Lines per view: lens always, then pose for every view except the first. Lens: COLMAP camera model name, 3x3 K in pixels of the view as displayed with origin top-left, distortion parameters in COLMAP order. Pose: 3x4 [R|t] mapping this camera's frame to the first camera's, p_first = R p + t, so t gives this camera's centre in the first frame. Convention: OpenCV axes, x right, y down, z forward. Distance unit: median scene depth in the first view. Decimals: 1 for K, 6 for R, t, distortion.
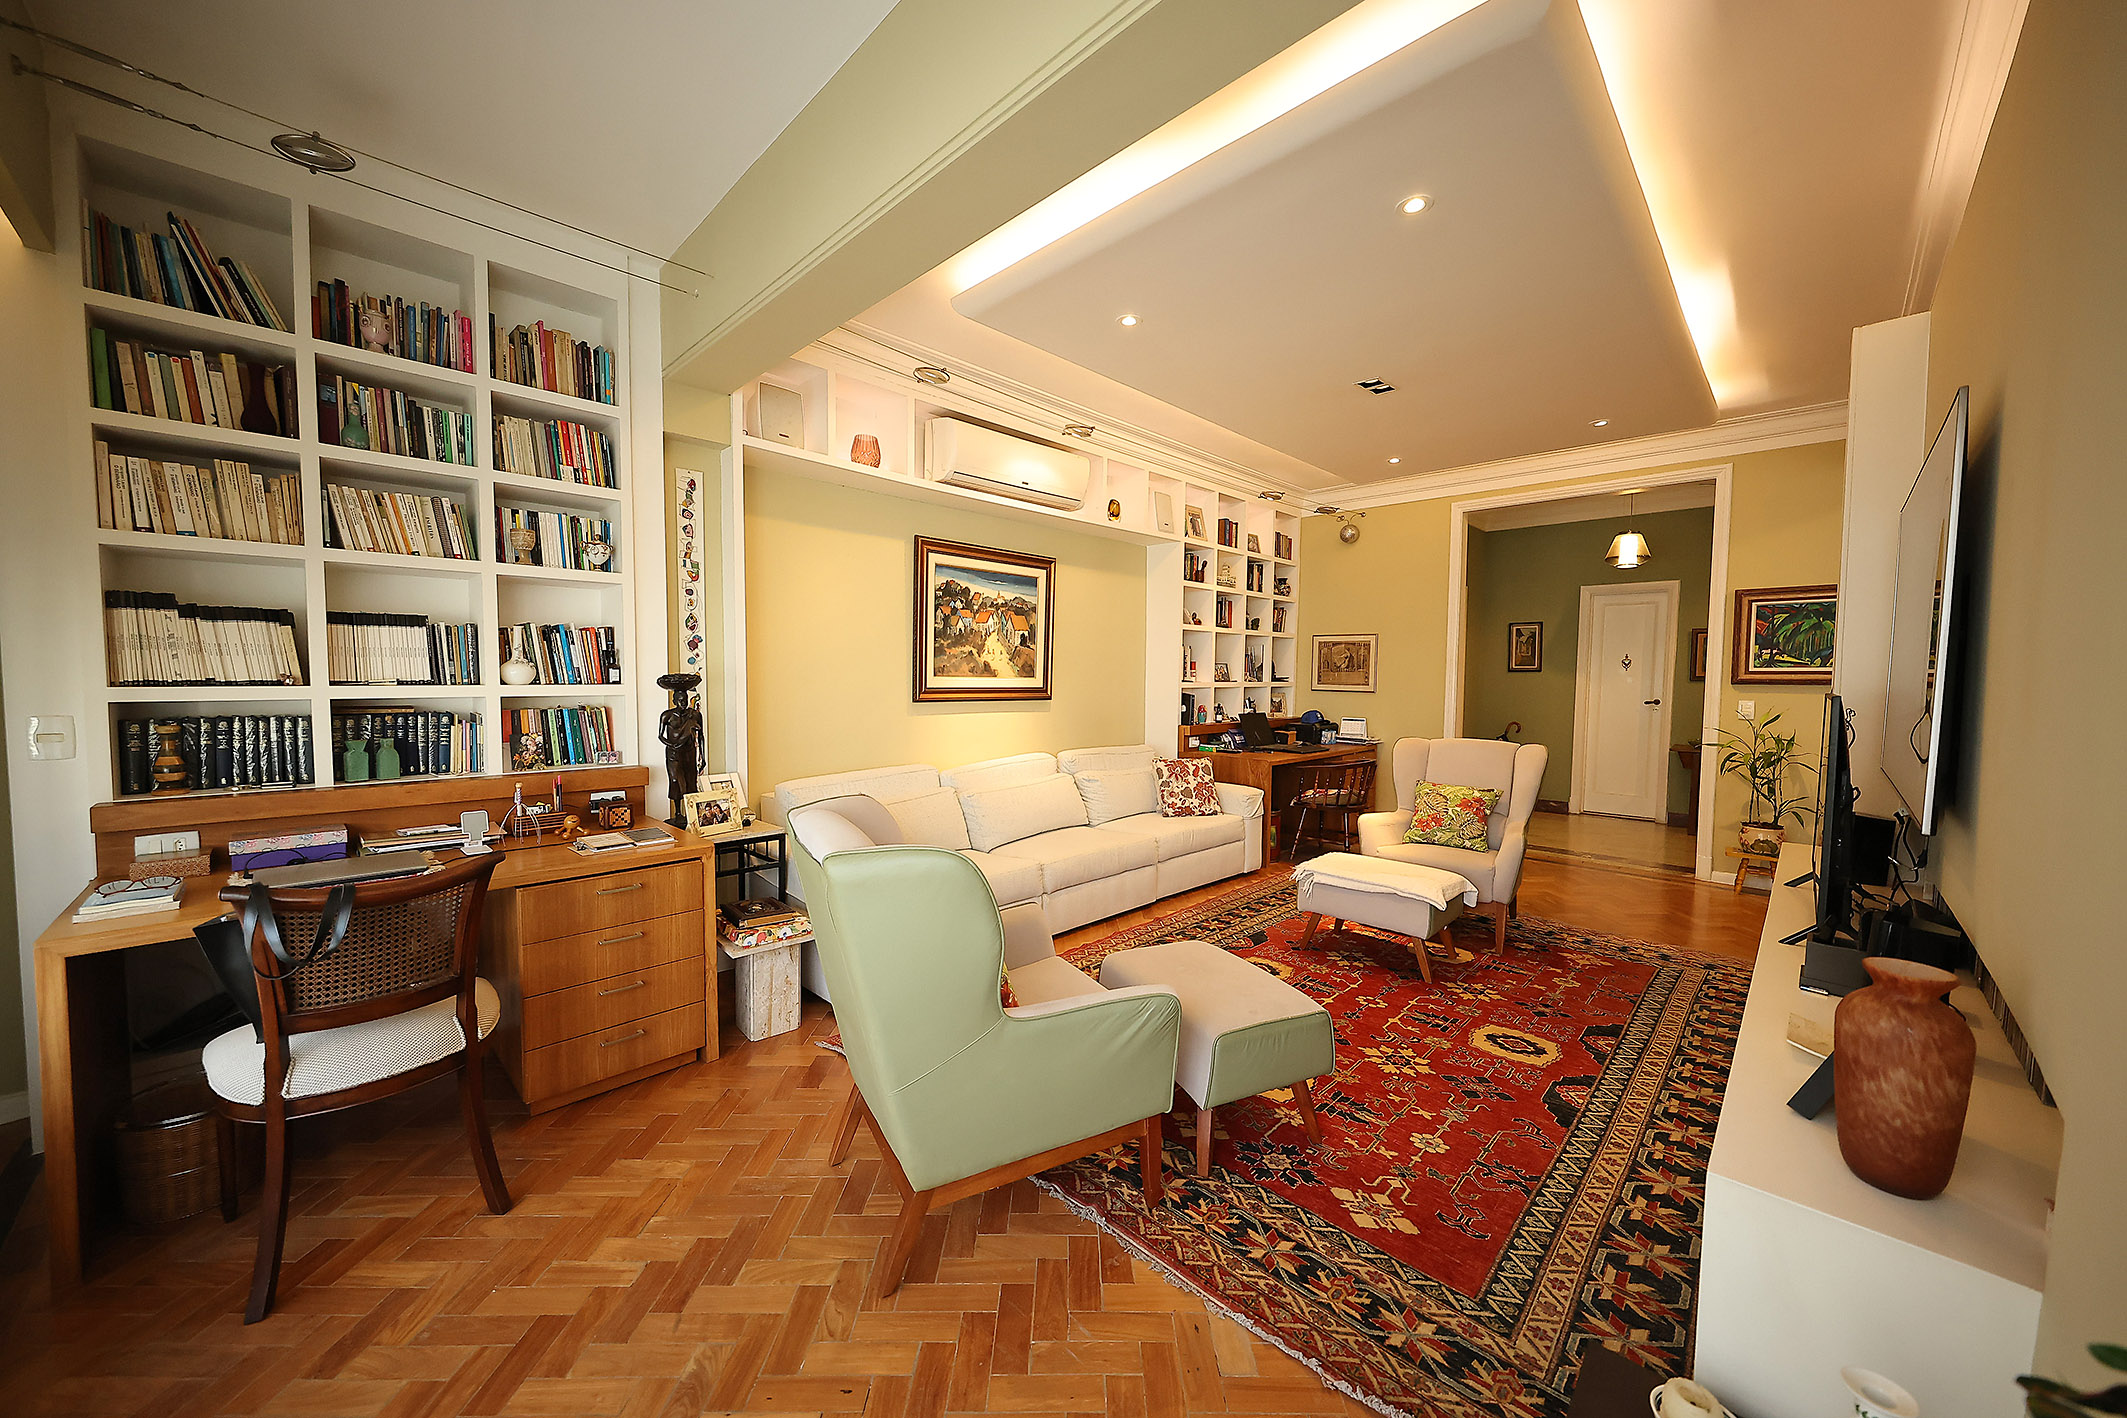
lens RADIAL K [[758.8, 0, 1069.0], [0, 758.8, 716.3], [0, 0, 1]] dist [0.000088, -0.000054]
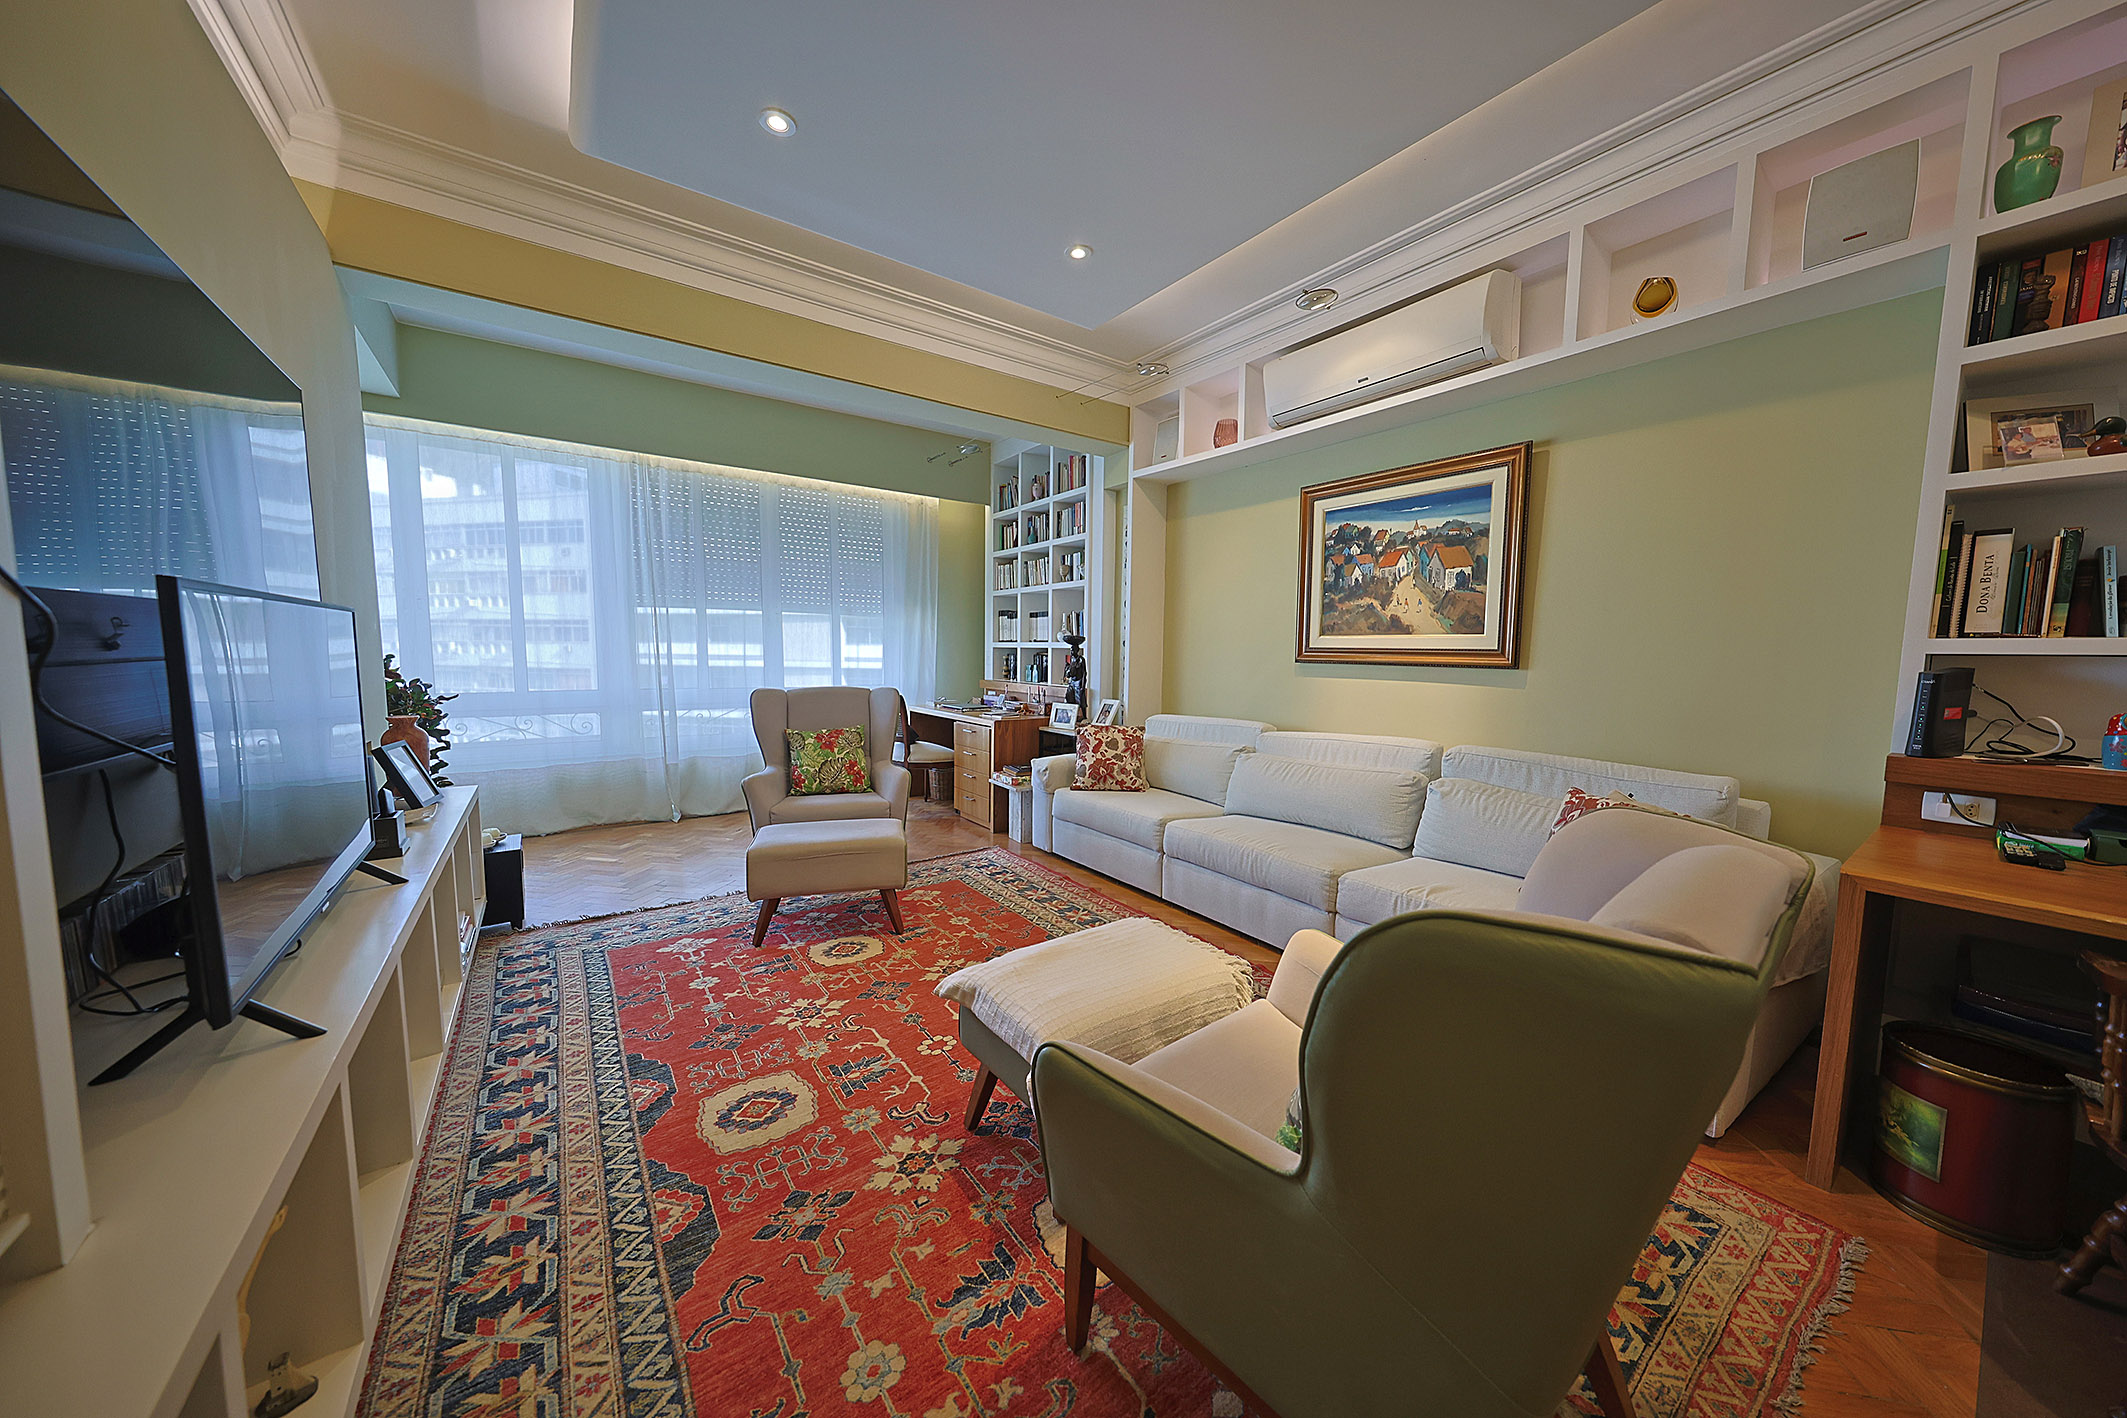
lens RADIAL K [[703.7, 0, 1070.2], [0, 703.7, 714.5], [0, 0, 1]] dist [0.000194, 0.000015]
pose [[-0.161549, 0.080053, -0.983612, 0.722173], [-0.067462, 0.993477, 0.091936, -0.014911], [0.984556, 0.081209, -0.155094, 0.844196]]
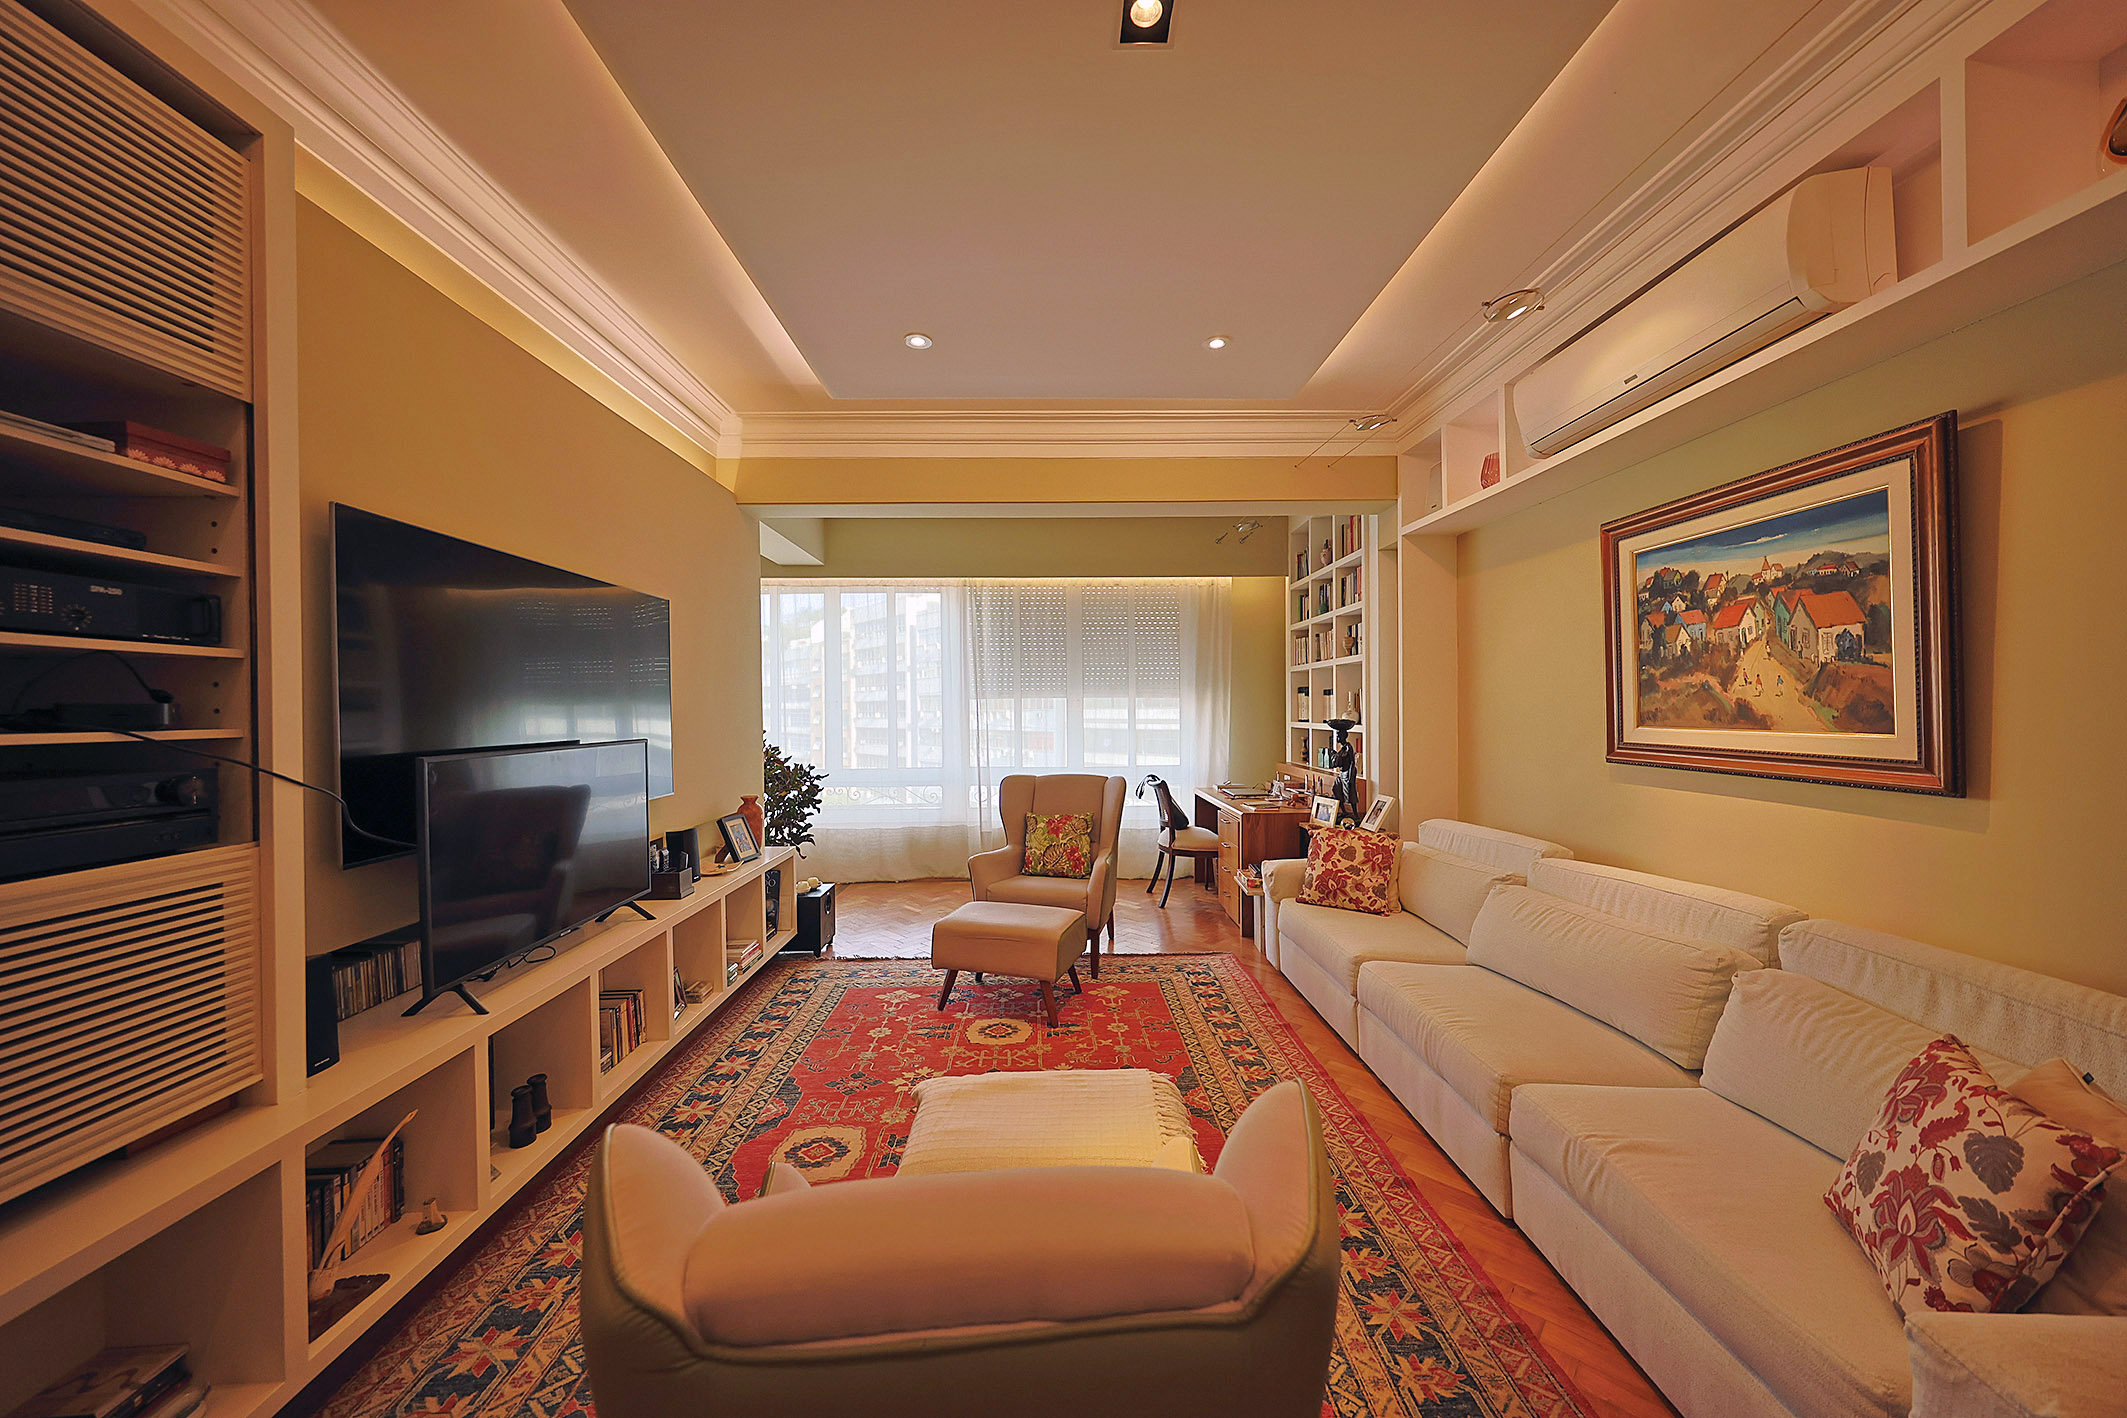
lens RADIAL K [[735.0, 0, 1063.5], [0, 735.0, 709.0], [0, 0, 1]] dist [0.000925, 0.000088]
pose [[-0.696100, -0.001041, -0.717944, 0.615345], [-0.036797, 0.998736, 0.034229, -0.070424], [0.717001, 0.050246, -0.695259, 1.088001]]
